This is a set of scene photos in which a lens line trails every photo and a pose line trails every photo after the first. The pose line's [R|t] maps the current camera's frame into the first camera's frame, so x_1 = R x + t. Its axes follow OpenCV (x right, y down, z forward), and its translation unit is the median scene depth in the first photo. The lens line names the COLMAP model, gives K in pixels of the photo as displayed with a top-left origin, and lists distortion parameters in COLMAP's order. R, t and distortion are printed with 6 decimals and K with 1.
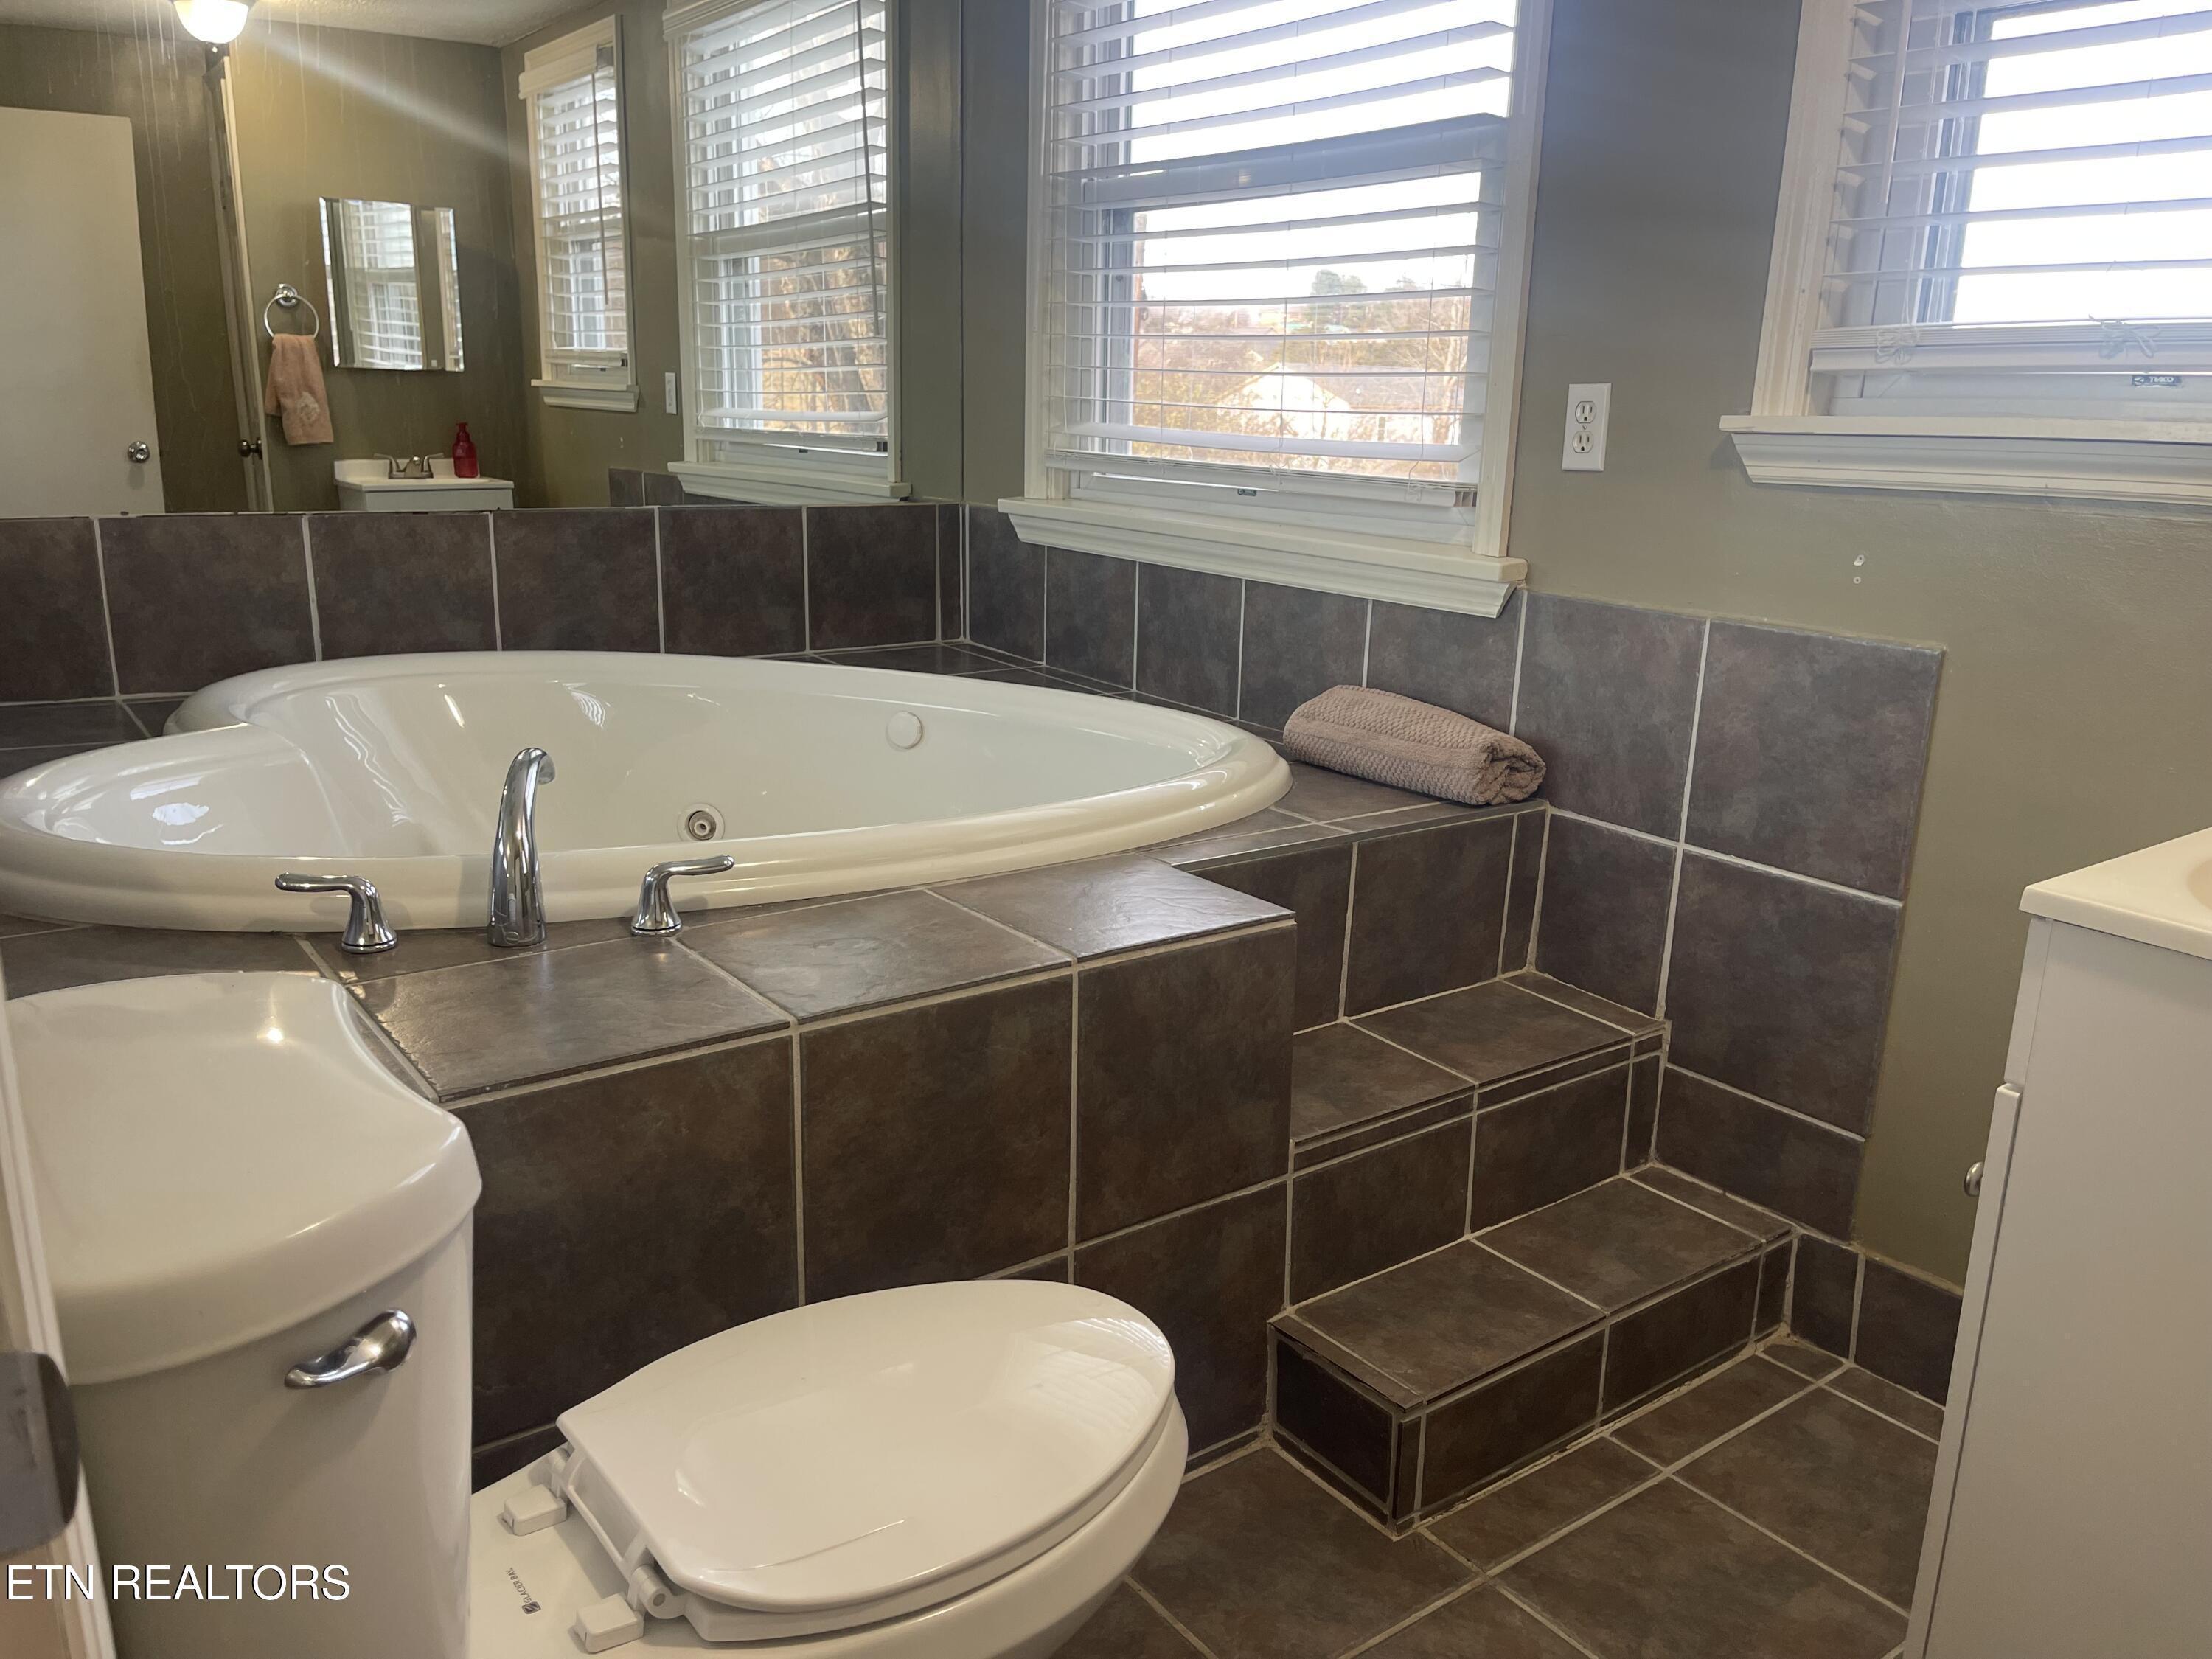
lens RADIAL K [[1667.1, 0, 1102.8], [0, 1667.1, 834.9], [0, 0, 1]] dist [0.067154, -0.086634]
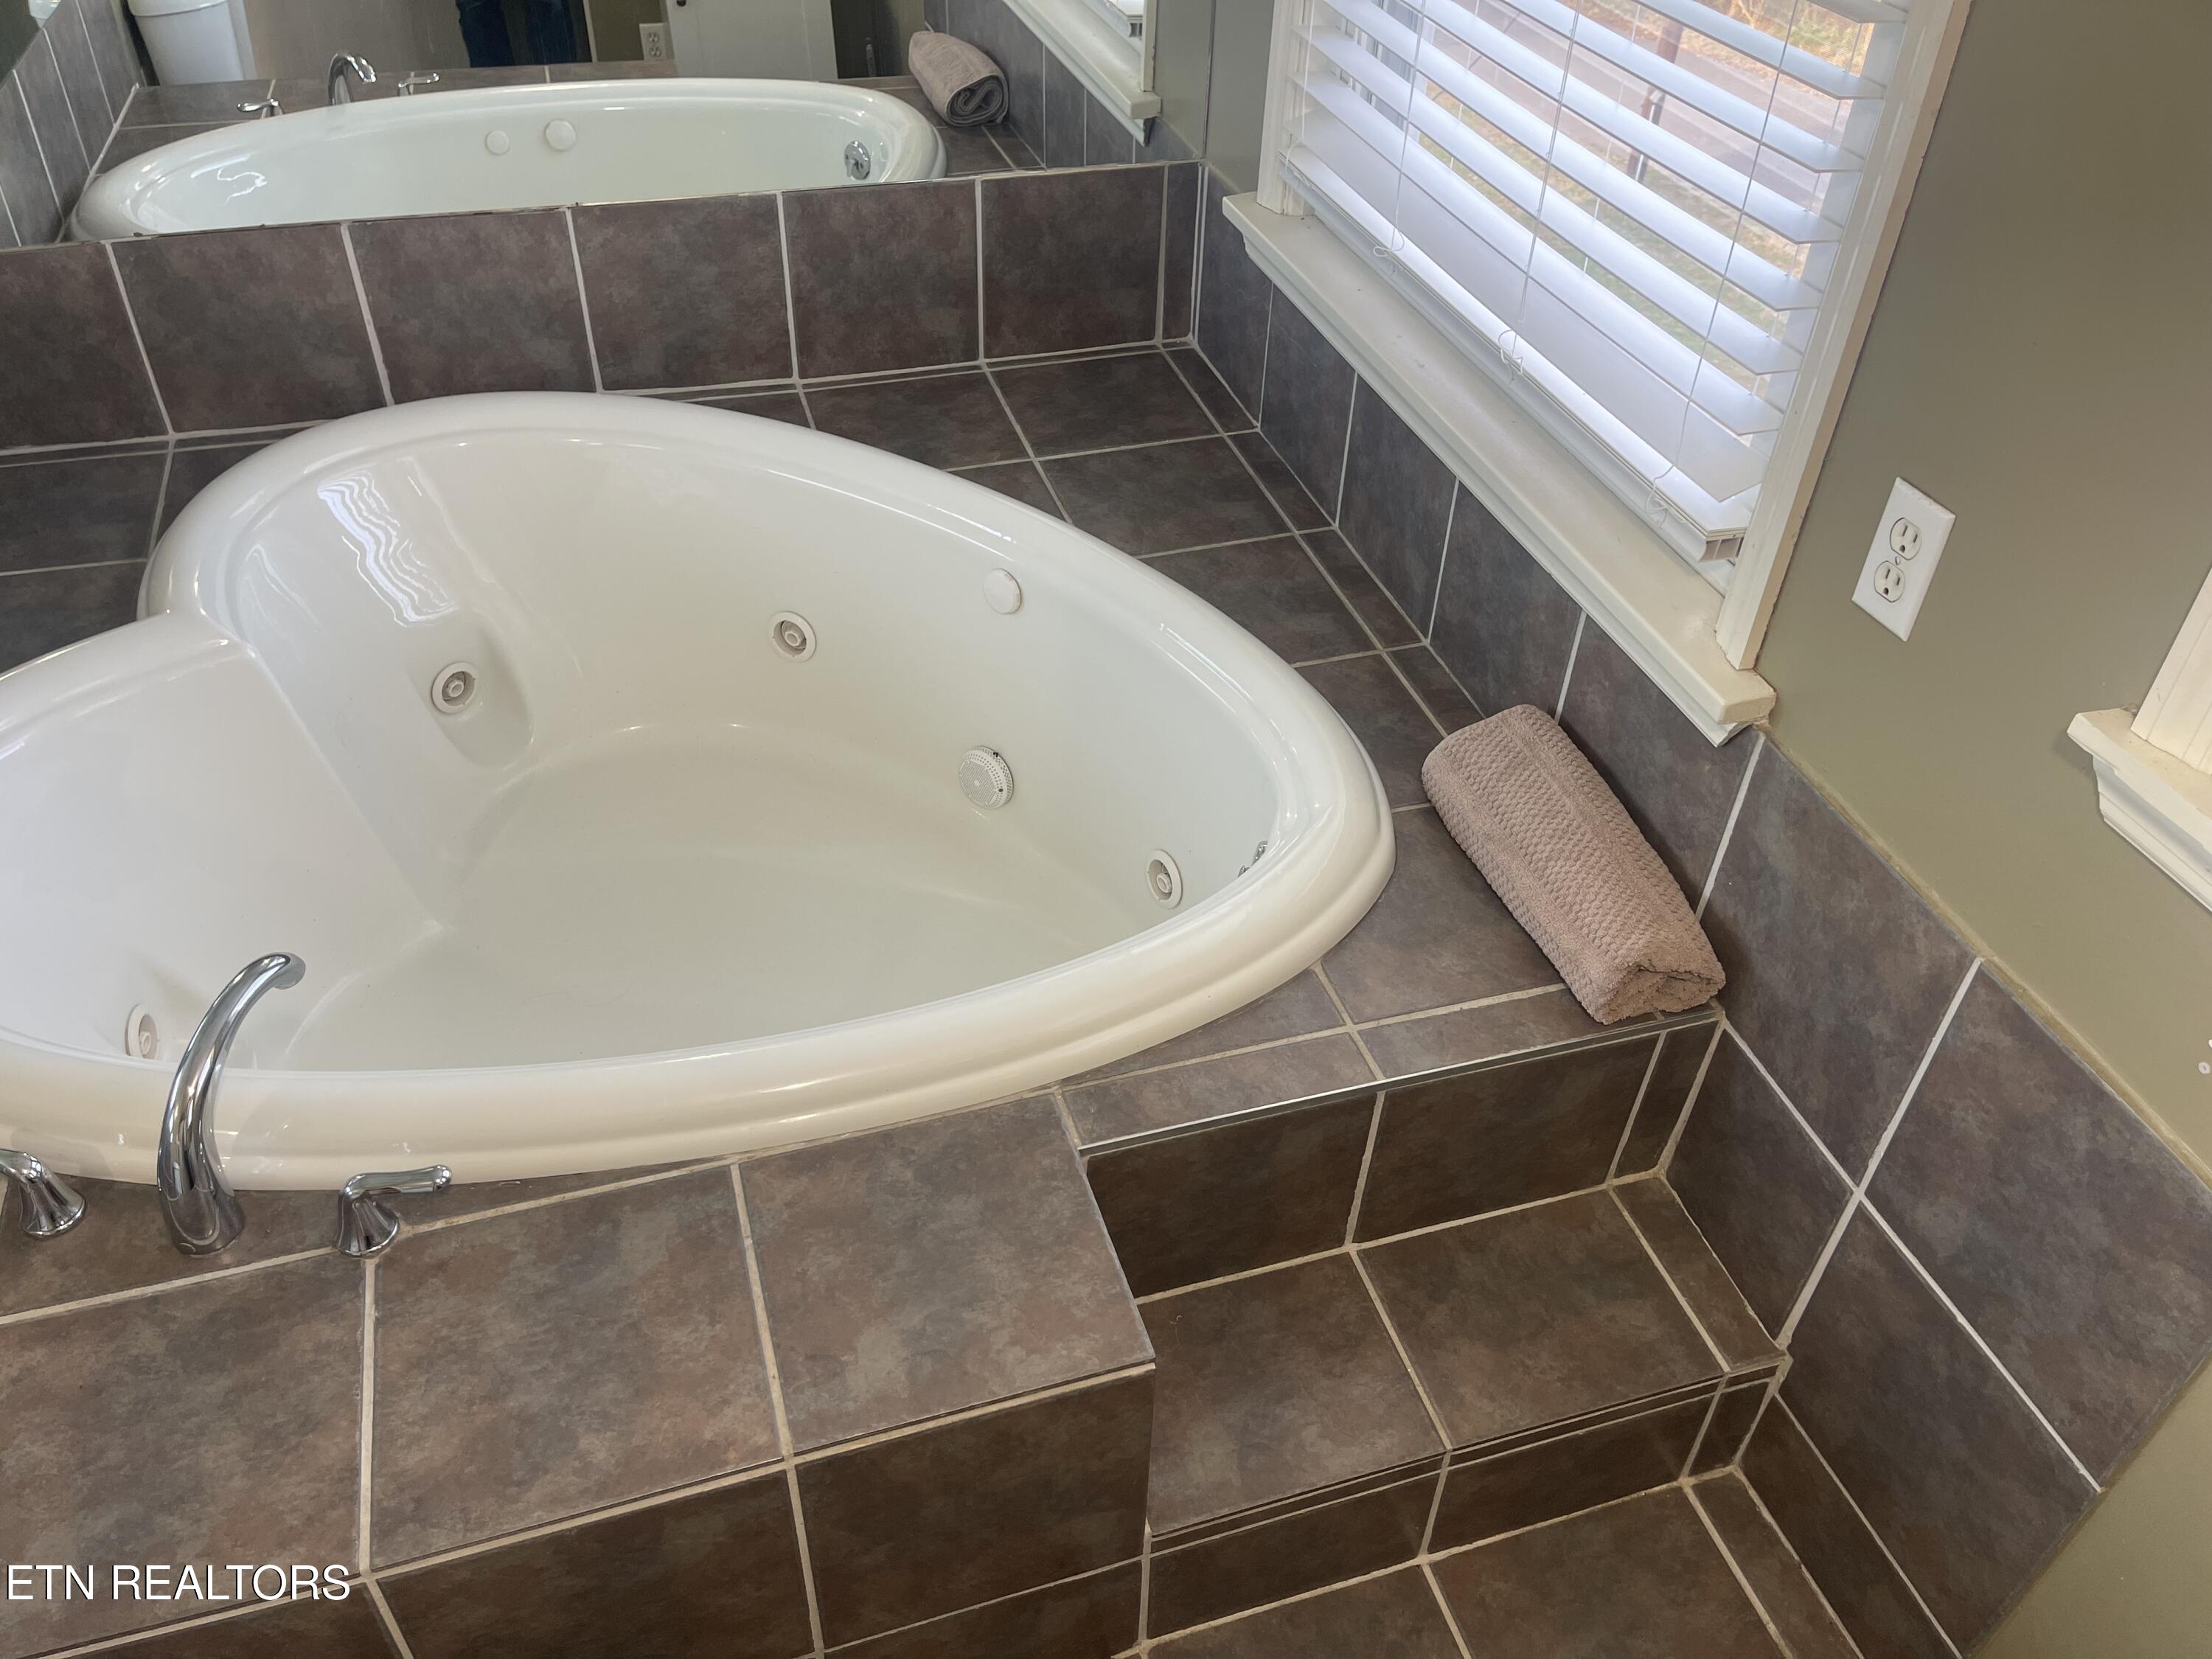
lens RADIAL K [[1667.1, 0, 1100.7], [0, 1667.1, 818.0], [0, 0, 1]] dist [0.067154, -0.086634]
pose [[0.947042, 0.205468, -0.246769, 0.168204], [-0.084835, 0.901276, 0.424859, -0.357537], [0.309702, -0.381424, 0.870977, 0.320090]]
